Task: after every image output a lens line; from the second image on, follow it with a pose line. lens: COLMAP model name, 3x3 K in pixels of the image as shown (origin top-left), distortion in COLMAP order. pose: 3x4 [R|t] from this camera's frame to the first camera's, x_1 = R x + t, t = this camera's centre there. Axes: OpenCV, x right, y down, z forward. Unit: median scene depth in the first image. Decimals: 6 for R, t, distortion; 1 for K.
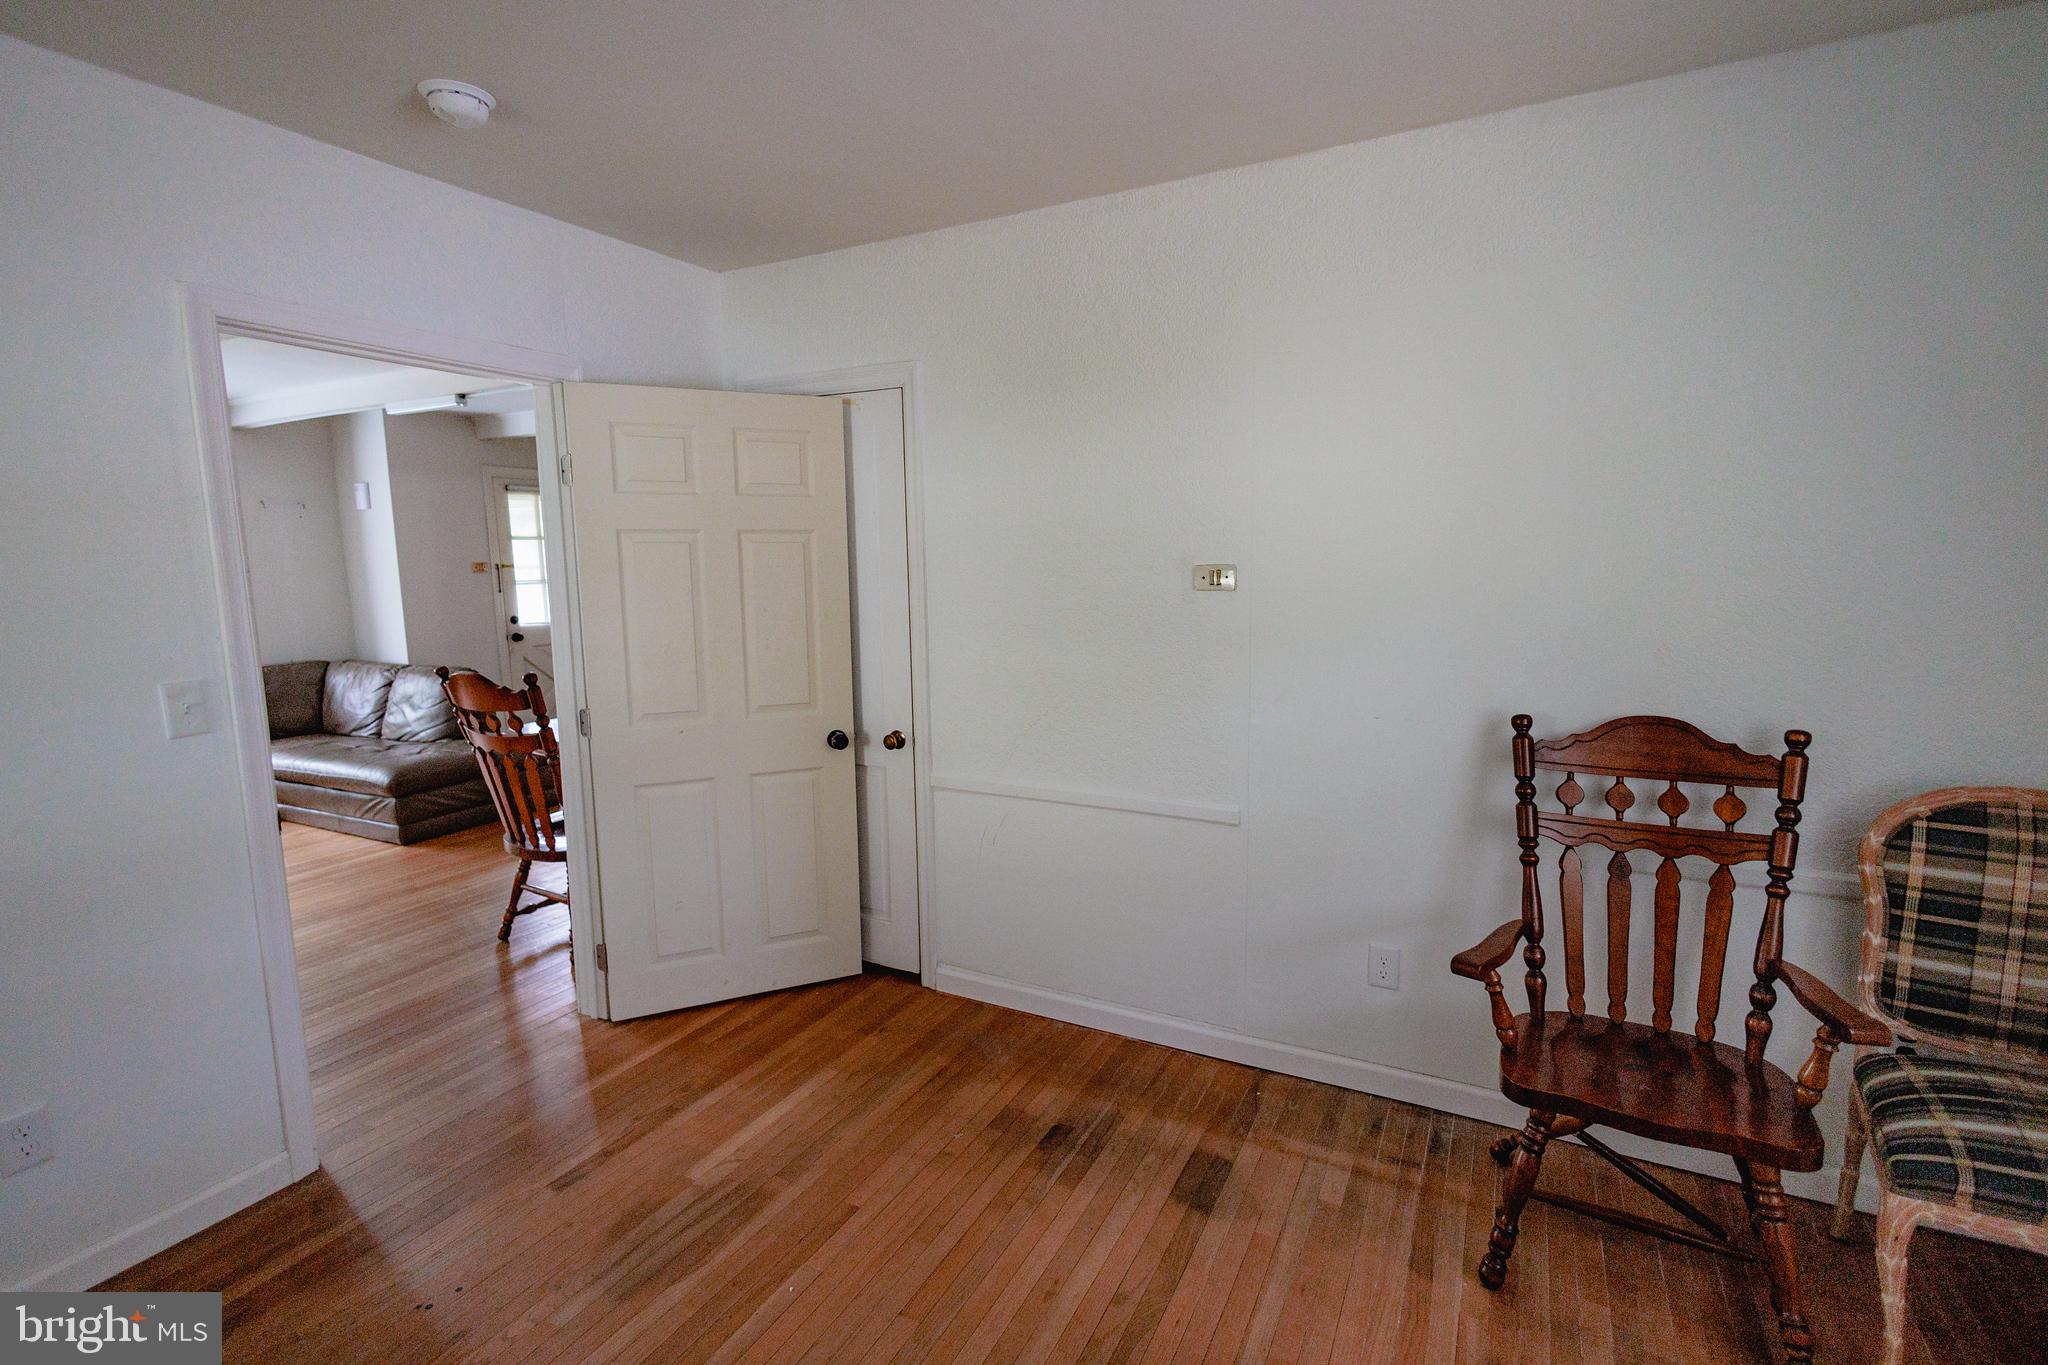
lens RADIAL K [[943.9, 0, 1026.1], [0, 943.9, 680.0], [0, 0, 1]] dist [0.011876, -0.002795]
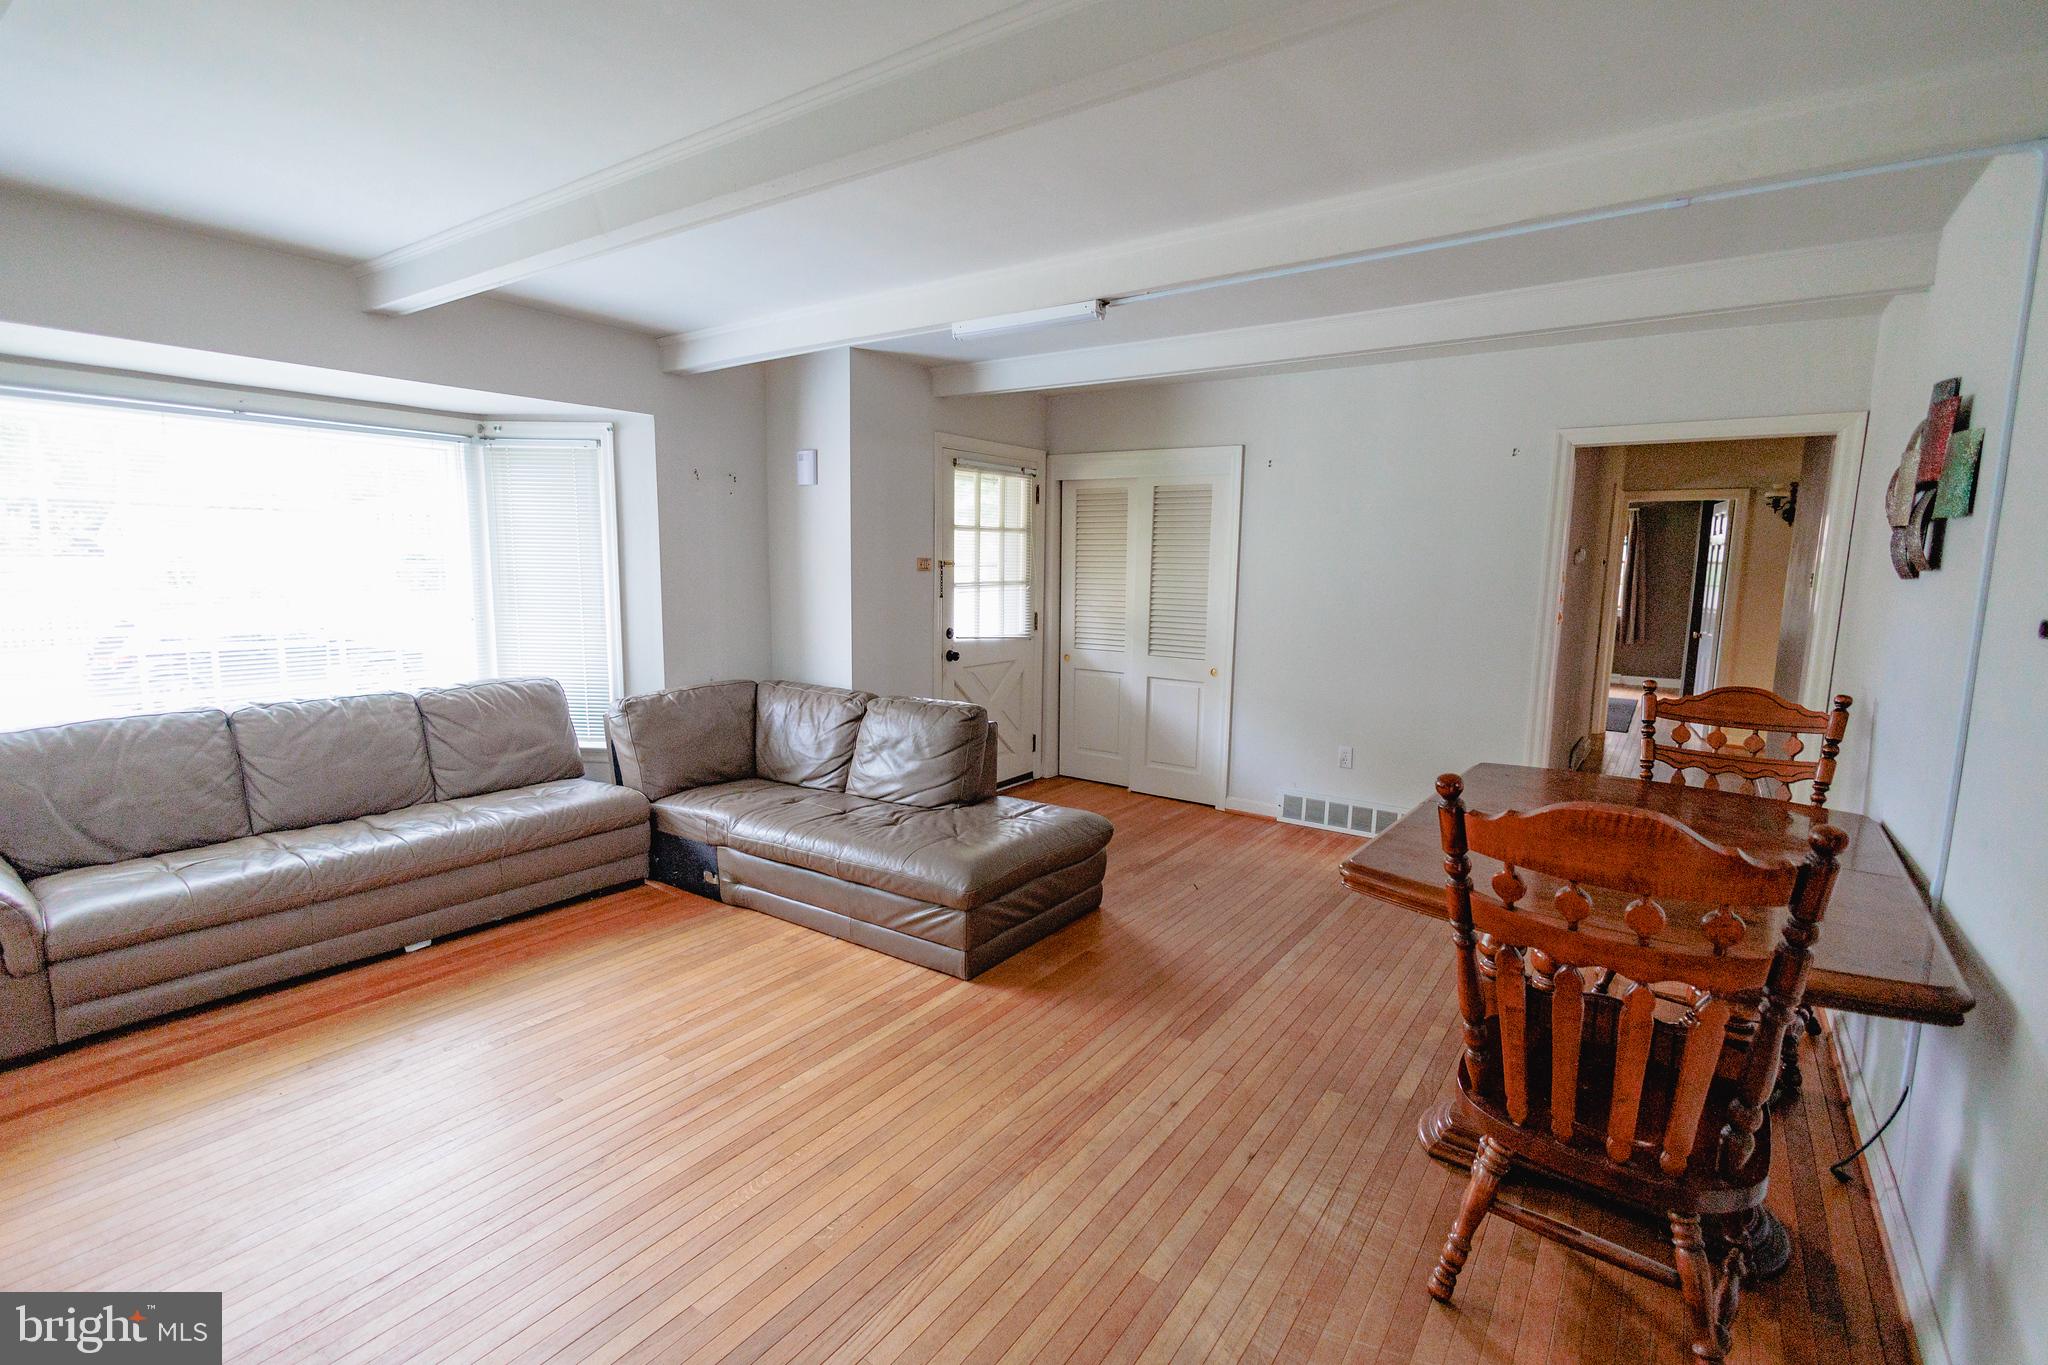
lens RADIAL K [[943.9, 0, 1024.1], [0, 943.9, 684.2], [0, 0, 1]] dist [0.011876, -0.002795]
pose [[0.991243, 0.041689, -0.125293, -0.426671], [-0.041745, 0.999126, 0.002182, -0.029159], [0.125275, 0.003067, 0.992117, 0.271623]]
